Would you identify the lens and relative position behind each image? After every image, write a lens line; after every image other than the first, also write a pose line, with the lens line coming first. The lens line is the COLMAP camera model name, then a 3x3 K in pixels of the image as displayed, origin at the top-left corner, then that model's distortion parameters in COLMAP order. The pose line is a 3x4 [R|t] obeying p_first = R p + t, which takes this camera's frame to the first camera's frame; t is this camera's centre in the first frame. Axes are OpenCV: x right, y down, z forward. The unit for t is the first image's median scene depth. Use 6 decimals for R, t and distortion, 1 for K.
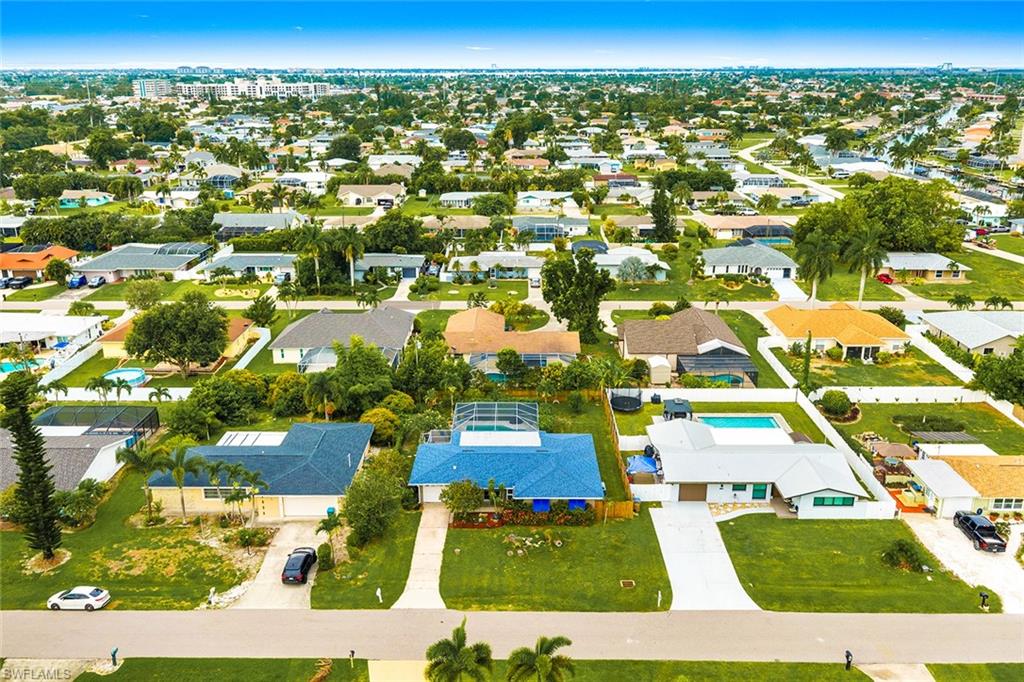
lens RADIAL K [[842.6, 0, 512.0], [0, 842.6, 341.0], [0, 0, 1]] dist [0.008710, 0.000695]
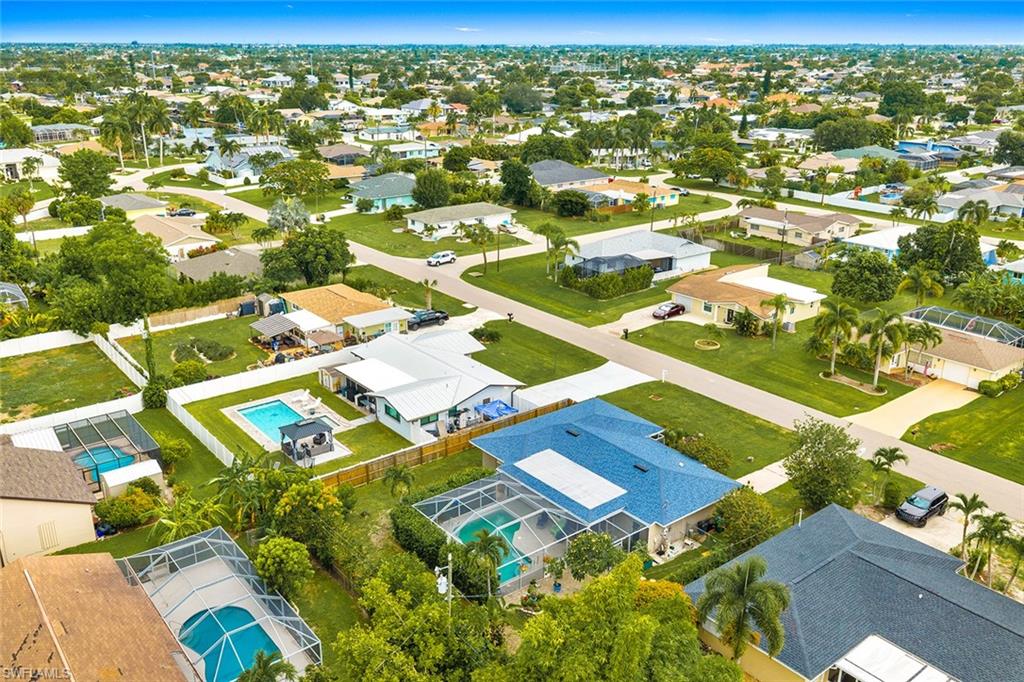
lens RADIAL K [[842.6, 0, 512.0], [0, 842.6, 341.0], [0, 0, 1]] dist [0.008710, 0.000695]
pose [[-0.629610, -0.257792, 0.732895, -0.506449], [0.234631, 0.836202, 0.495695, -0.362107], [-0.740635, 0.484054, -0.465995, 1.424274]]
